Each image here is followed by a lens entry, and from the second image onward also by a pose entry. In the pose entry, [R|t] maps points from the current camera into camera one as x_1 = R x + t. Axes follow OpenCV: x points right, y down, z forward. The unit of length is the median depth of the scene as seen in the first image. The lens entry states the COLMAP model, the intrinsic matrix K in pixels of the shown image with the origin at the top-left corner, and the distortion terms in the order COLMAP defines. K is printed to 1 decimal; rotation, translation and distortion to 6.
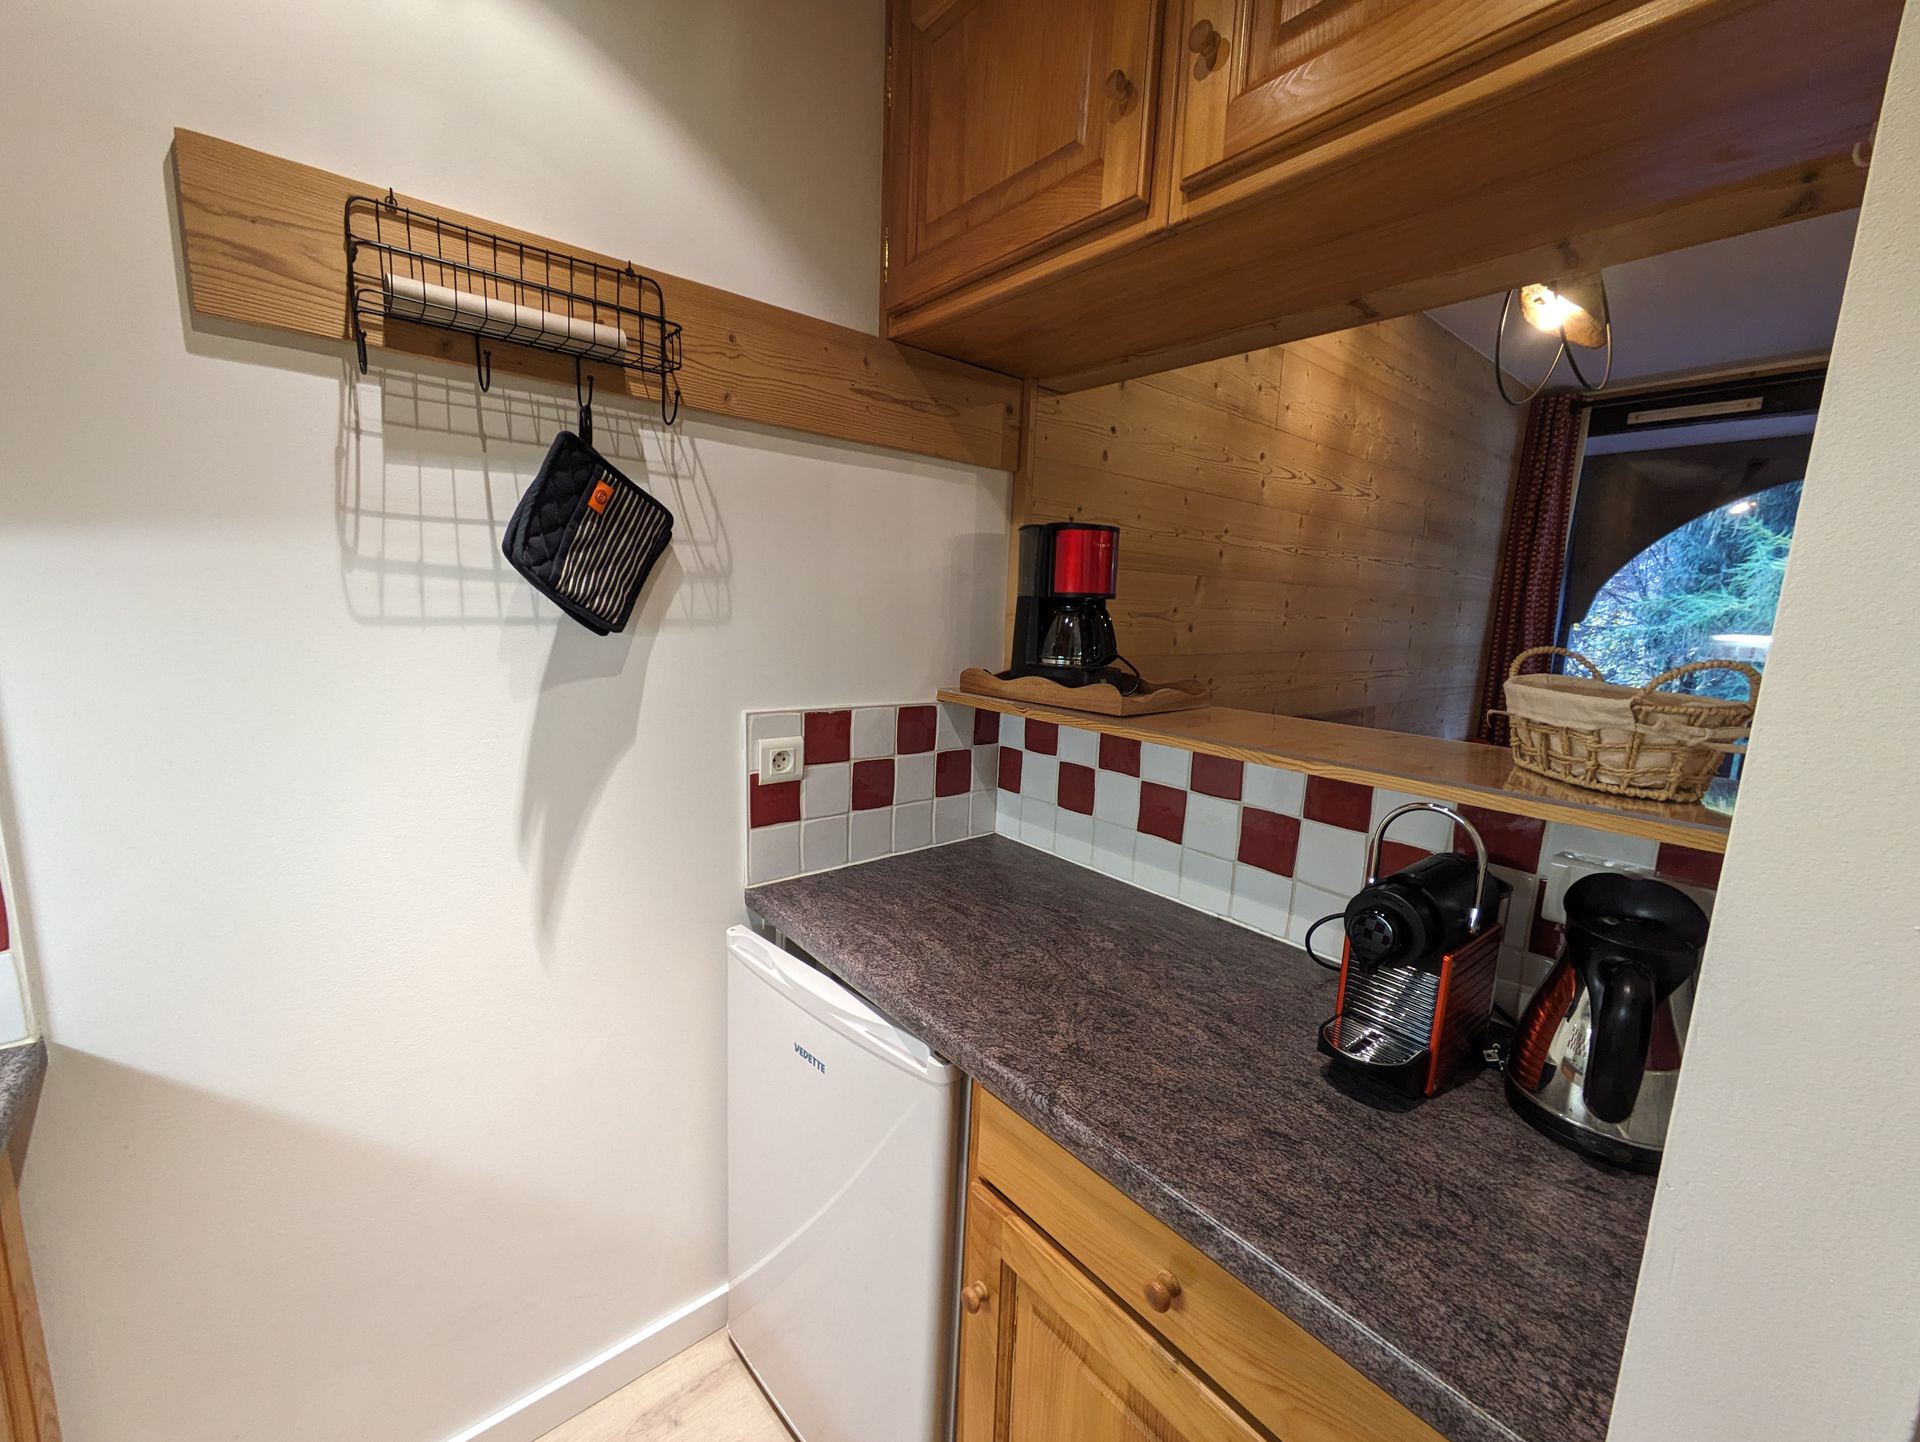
lens RADIAL K [[761.9, 0, 967.8], [0, 761.9, 729.8], [0, 0, 1]] dist [-0.000682, 0.000918]
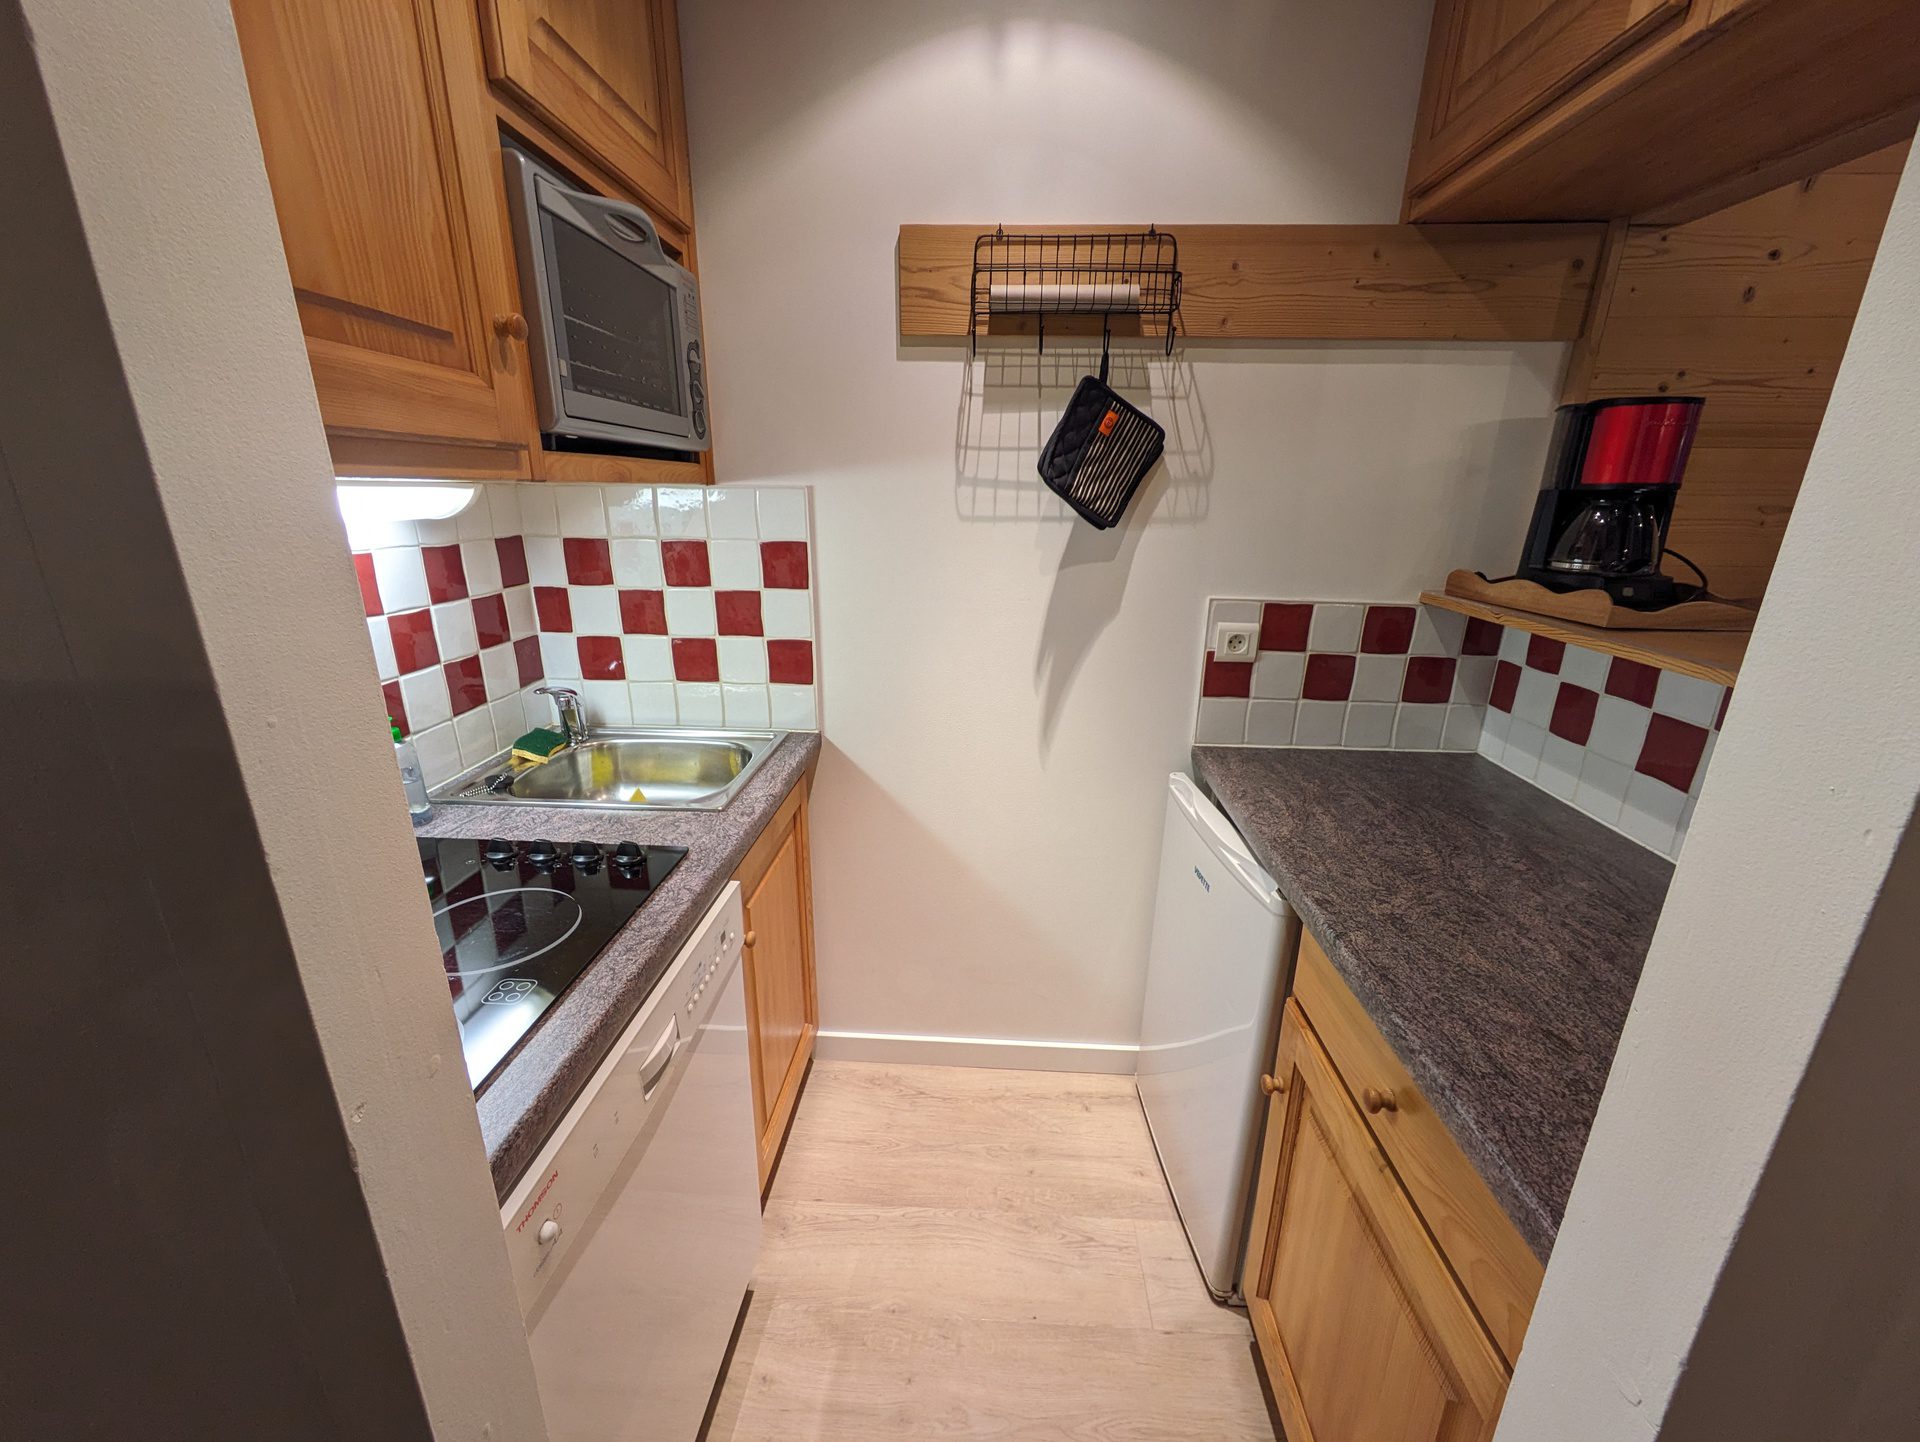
lens RADIAL K [[761.9, 0, 966.6], [0, 761.9, 727.7], [0, 0, 1]] dist [-0.000682, 0.000918]
pose [[0.732692, 0.174849, -0.657716, 0.277004], [-0.096946, 0.983392, 0.153431, 0.034160], [0.673620, -0.048654, 0.737474, -0.156974]]
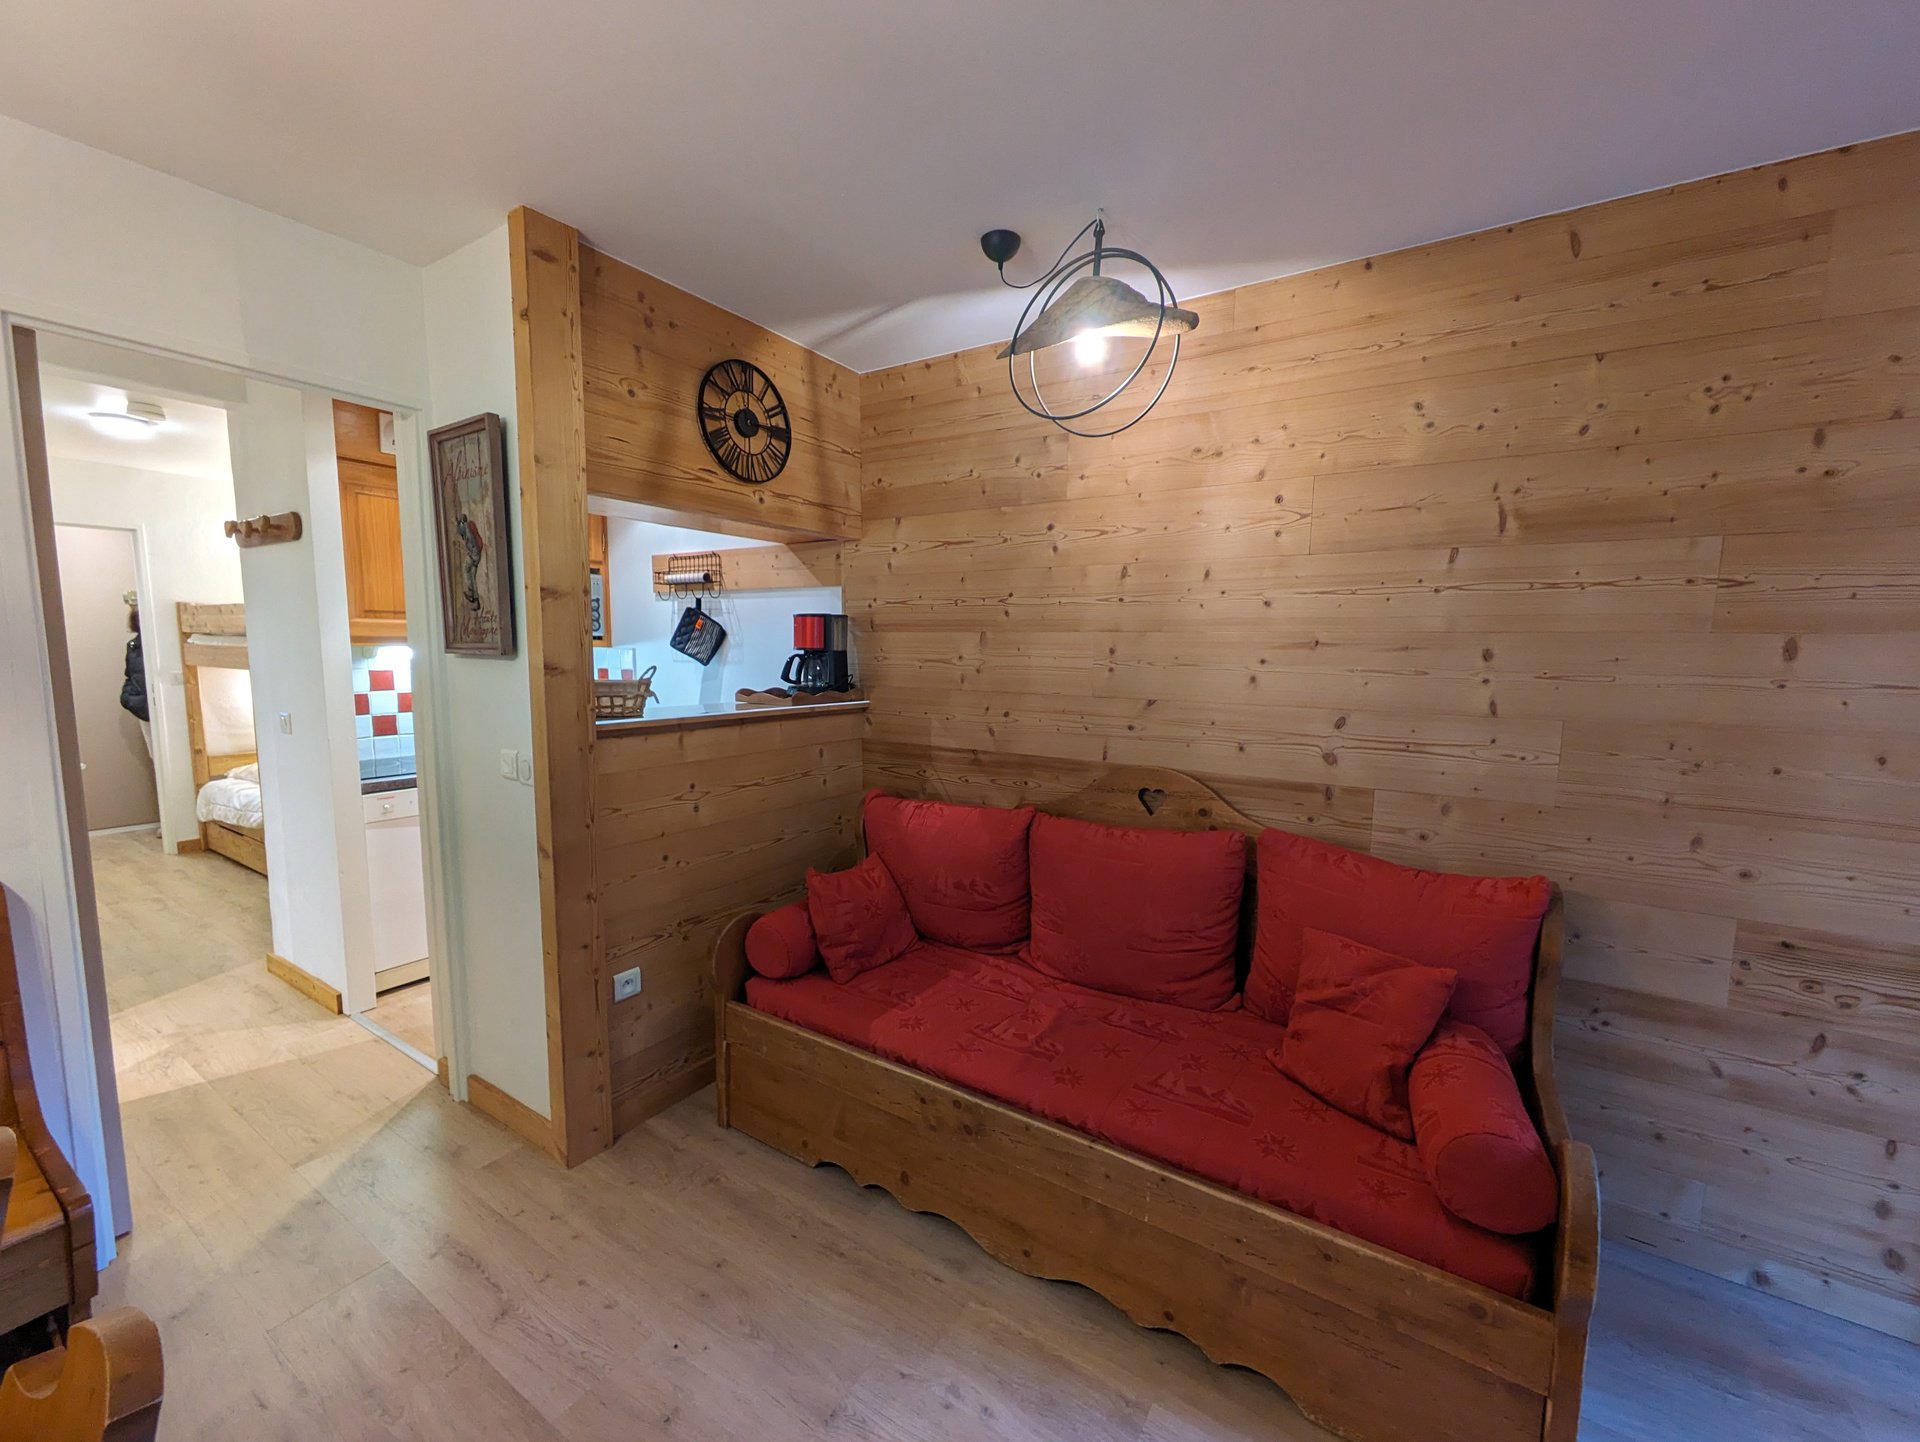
lens RADIAL K [[761.9, 0, 970.9], [0, 761.9, 729.0], [0, 0, 1]] dist [-0.000682, 0.000918]
pose [[0.297770, 0.068403, -0.952184, 2.760744], [-0.161734, 0.986626, 0.020299, -0.105492], [0.940837, 0.147956, 0.304851, 1.068197]]
